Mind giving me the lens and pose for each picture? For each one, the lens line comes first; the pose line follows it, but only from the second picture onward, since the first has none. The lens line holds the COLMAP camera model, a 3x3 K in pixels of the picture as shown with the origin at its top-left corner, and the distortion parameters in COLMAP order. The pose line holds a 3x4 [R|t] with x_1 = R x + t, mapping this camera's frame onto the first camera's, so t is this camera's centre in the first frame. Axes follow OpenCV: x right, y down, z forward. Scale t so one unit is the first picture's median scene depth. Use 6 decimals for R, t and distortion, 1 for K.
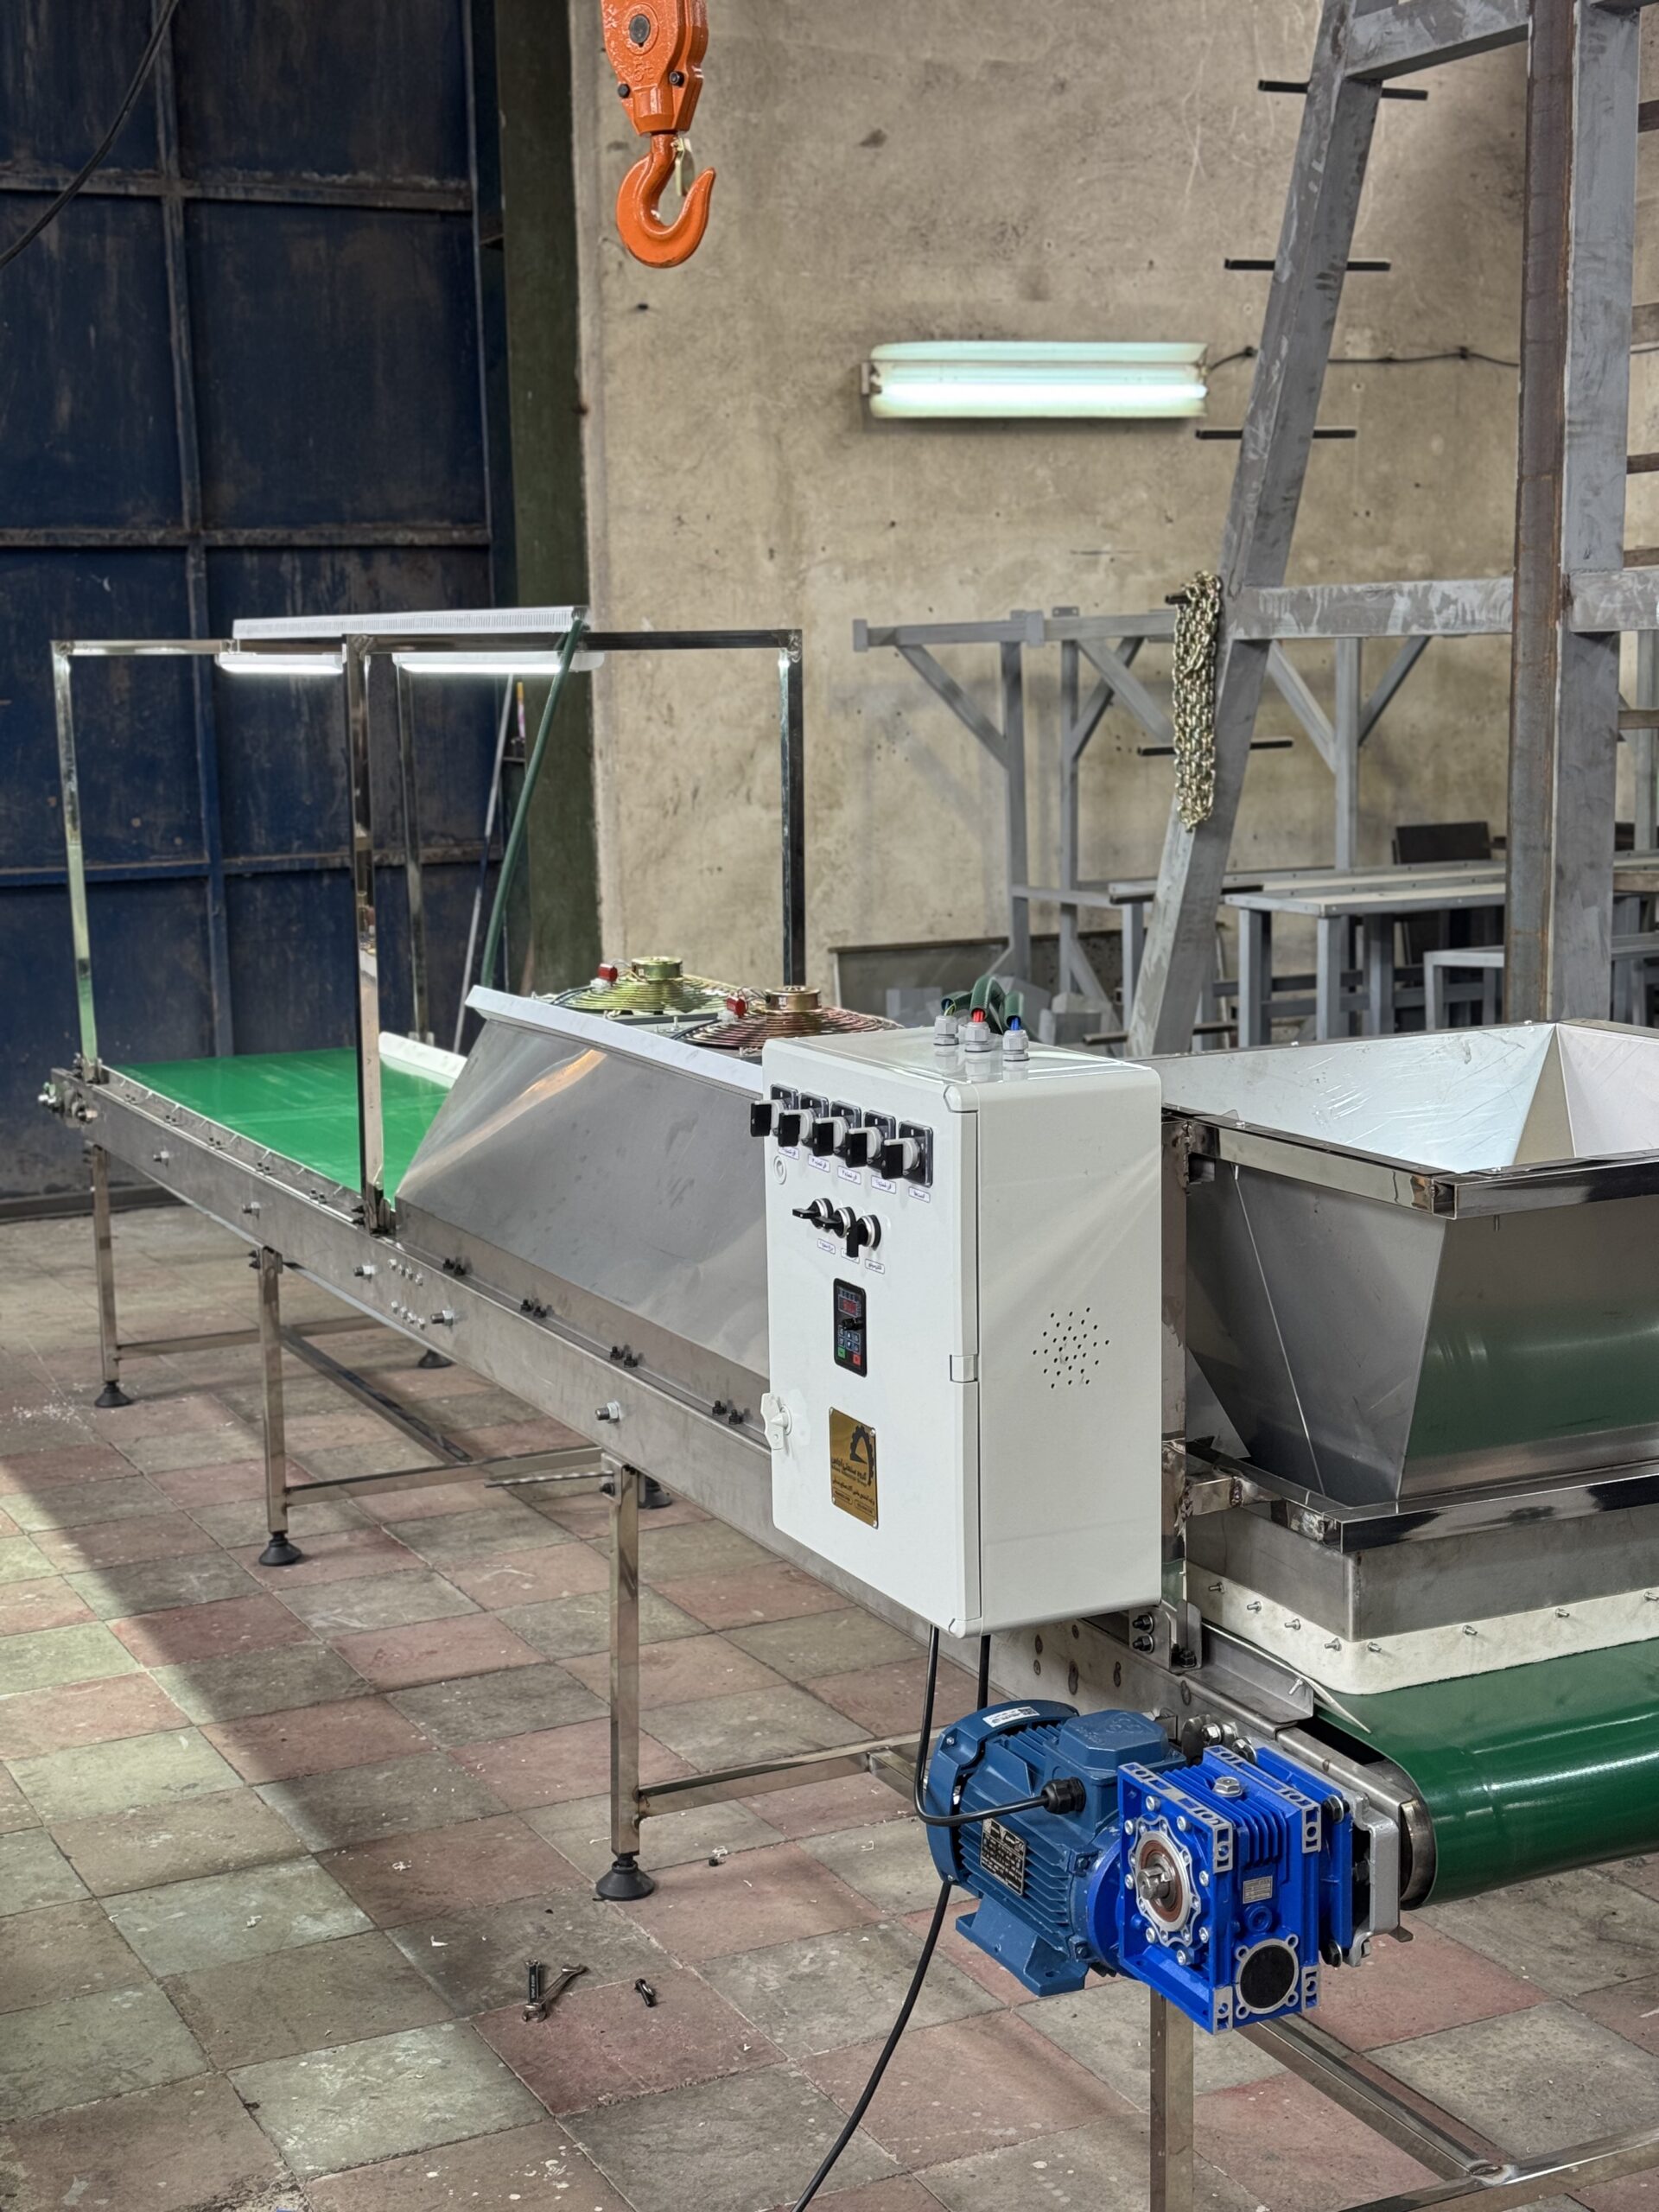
lens RADIAL K [[3059.7, 0, 826.6], [0, 3059.7, 1107.3], [0, 0, 1]] dist [0.115111, 0.000000]
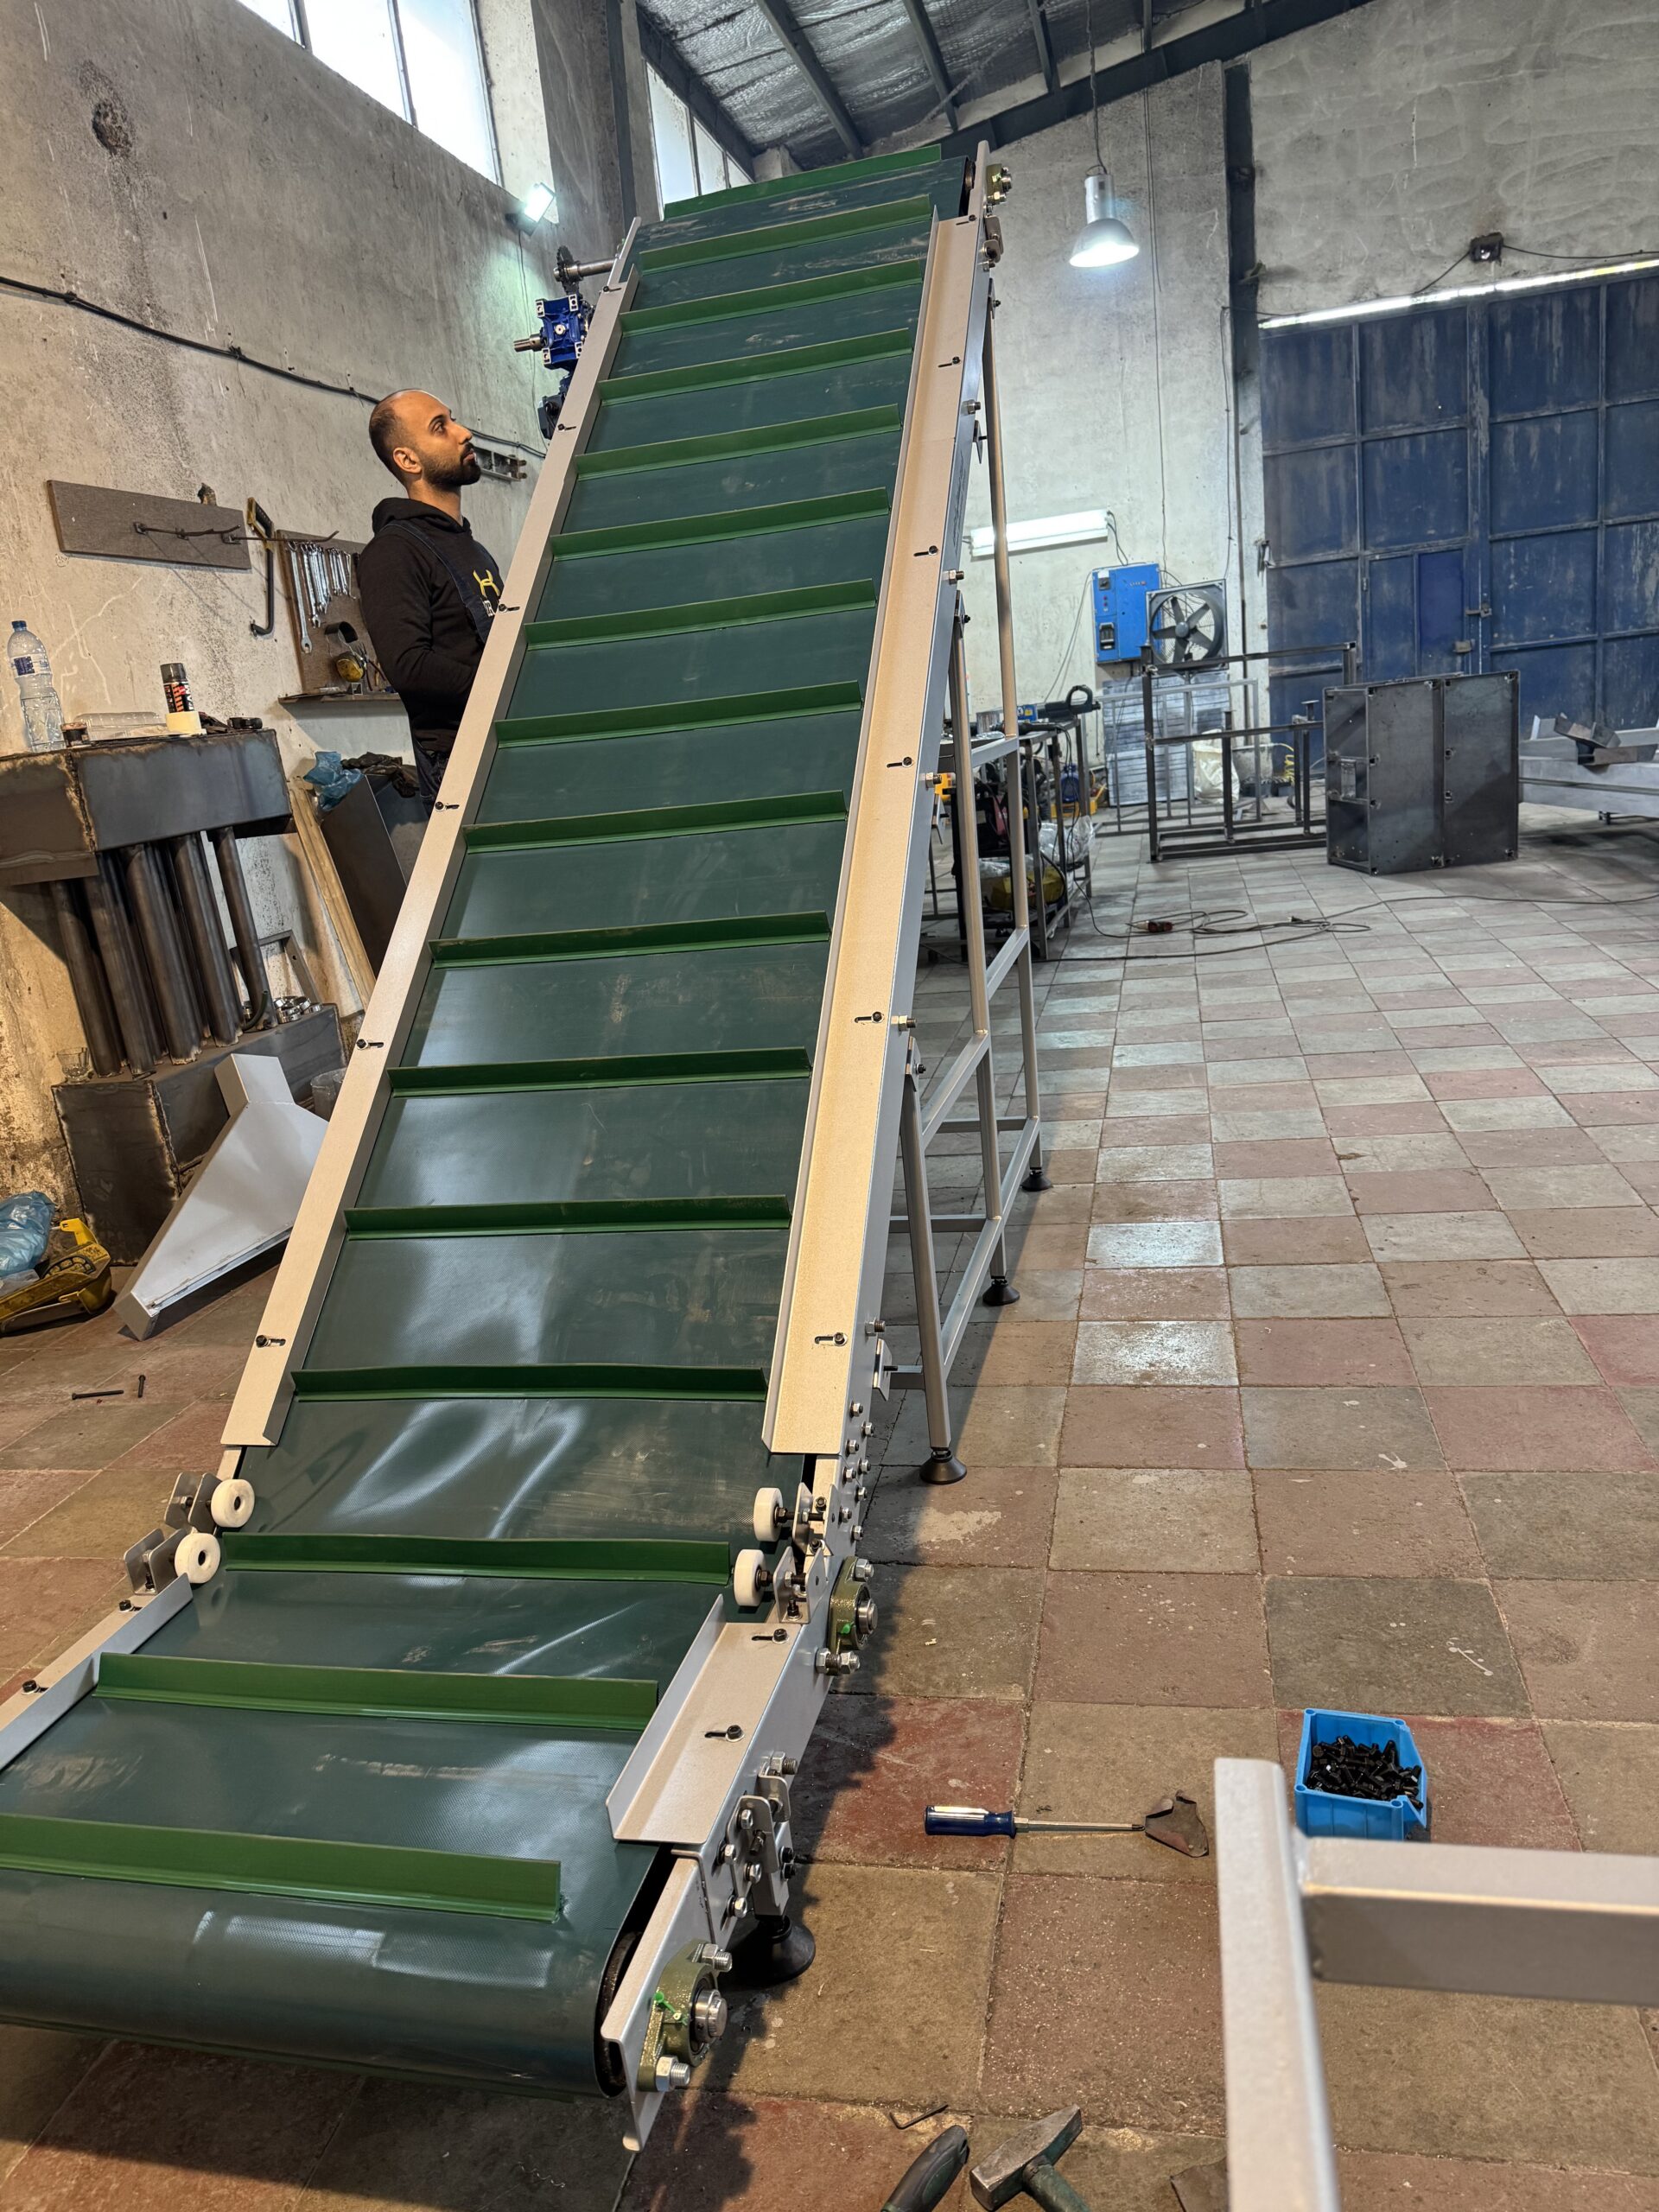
lens RADIAL K [[1490.5, 0, 824.2], [0, 1490.5, 1102.1], [0, 0, 1]] dist [-0.003497, -0.000649]
pose [[0.784270, 0.095312, -0.613055, 0.141558], [0.010201, 0.986015, 0.166347, 0.120227], [0.620336, -0.136714, 0.772329, -0.653056]]
